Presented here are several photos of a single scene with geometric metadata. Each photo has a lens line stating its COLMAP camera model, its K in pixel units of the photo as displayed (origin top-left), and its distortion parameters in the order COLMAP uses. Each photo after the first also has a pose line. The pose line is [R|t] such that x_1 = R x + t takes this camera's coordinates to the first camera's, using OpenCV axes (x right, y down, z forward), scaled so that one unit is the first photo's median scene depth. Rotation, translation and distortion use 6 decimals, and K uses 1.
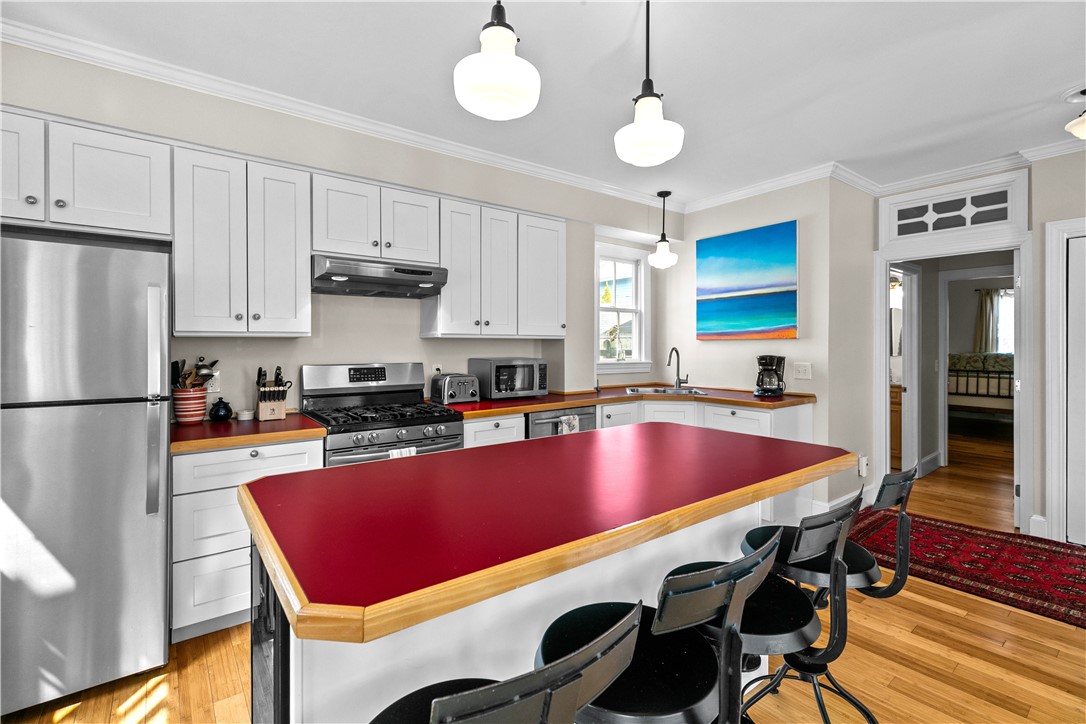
lens RADIAL K [[485.7, 0, 542.8], [0, 485.7, 347.4], [0, 0, 1]] dist [-0.000664, -0.000242]
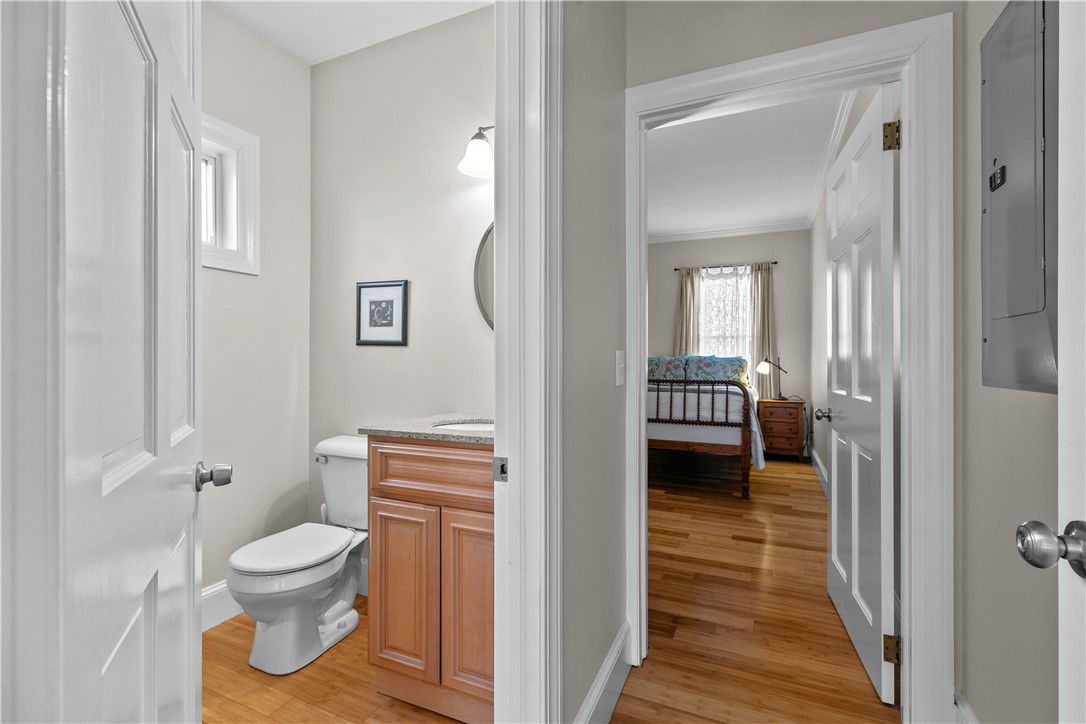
lens RADIAL K [[488.5, 0, 543.0], [0, 488.5, 362.0], [0, 0, 1]] dist [-0.001191, -0.000283]
pose [[0.882663, -0.001333, 0.470005, 1.326397], [0.001996, 0.999998, -0.000911, 0.071921], [-0.470002, 0.001743, 0.882664, 1.590162]]
